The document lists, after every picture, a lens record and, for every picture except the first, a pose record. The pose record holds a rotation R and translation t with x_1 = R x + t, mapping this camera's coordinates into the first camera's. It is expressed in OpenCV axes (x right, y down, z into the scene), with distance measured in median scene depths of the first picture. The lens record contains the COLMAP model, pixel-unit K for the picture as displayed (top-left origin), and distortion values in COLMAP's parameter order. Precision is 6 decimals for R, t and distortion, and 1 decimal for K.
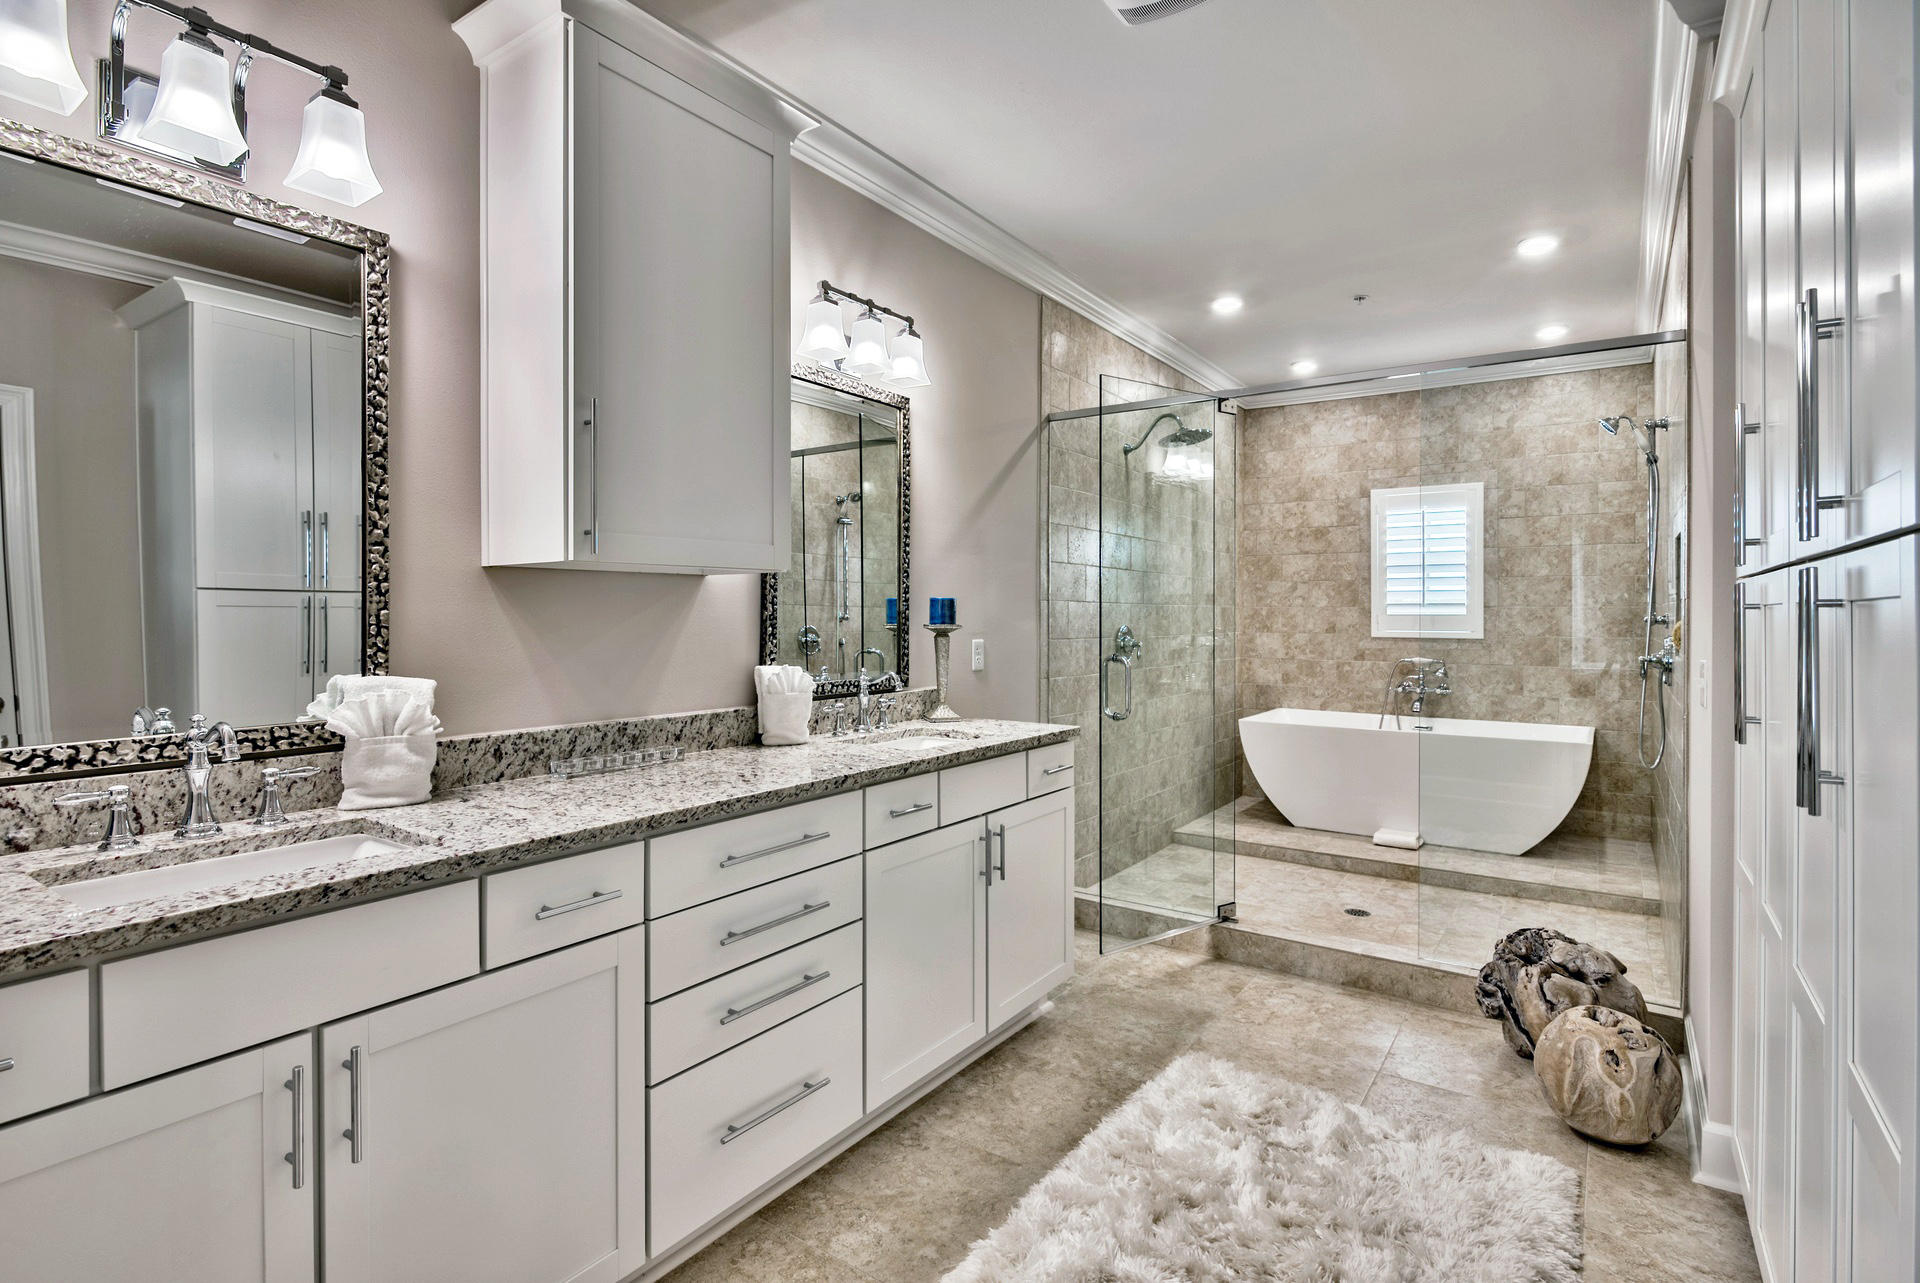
lens RADIAL K [[948.6, 0, 951.5], [0, 948.6, 632.3], [0, 0, 1]] dist [0.000704, -0.000582]
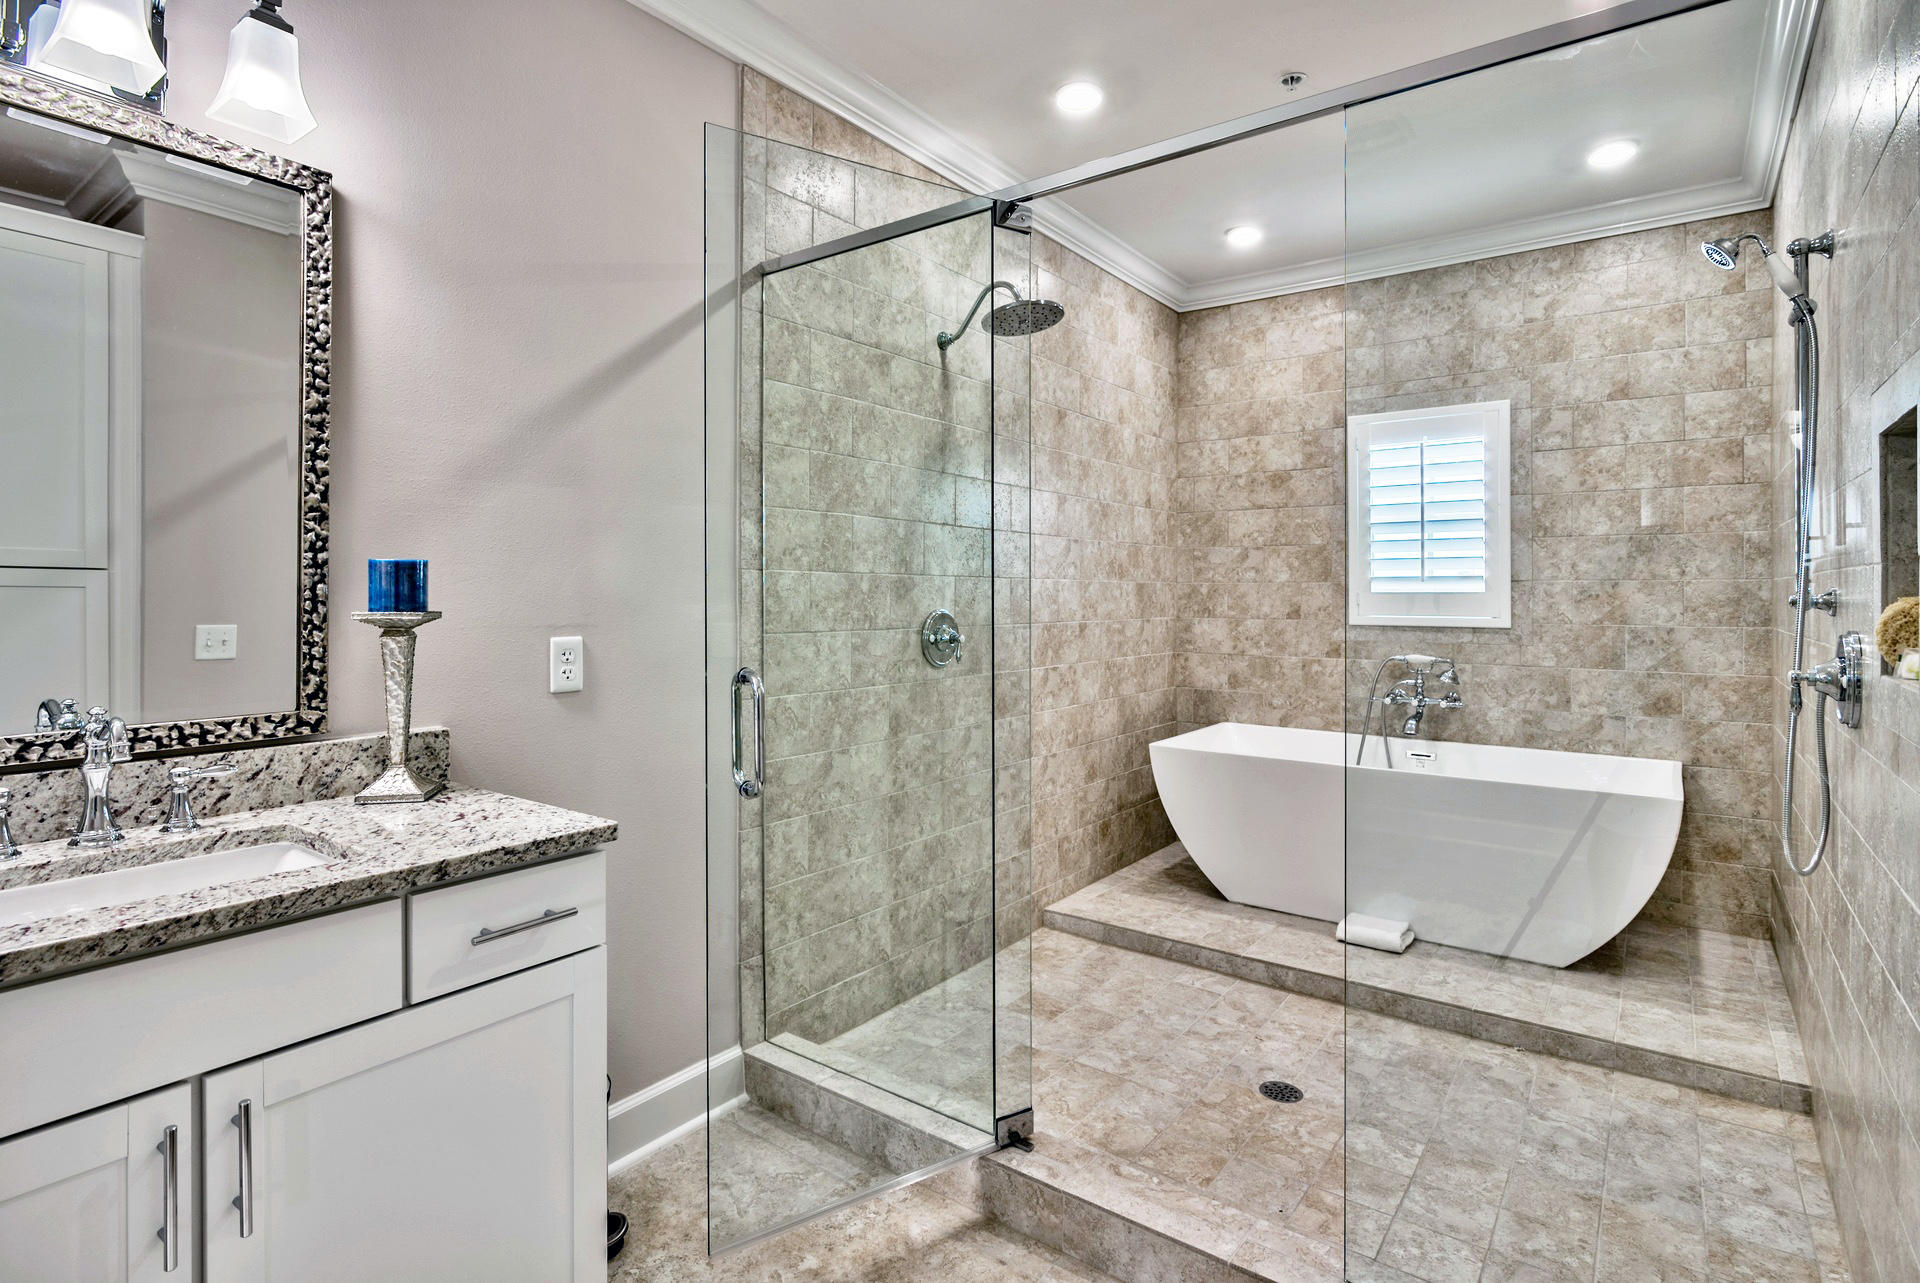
lens RADIAL K [[948.6, 0, 966.8], [0, 948.6, 624.9], [0, 0, 1]] dist [0.000704, -0.000582]
pose [[0.999371, -0.010199, -0.033956, 0.189234], [0.010292, 0.999944, 0.002558, 0.000522], [0.033928, -0.002906, 0.999420, 0.298788]]
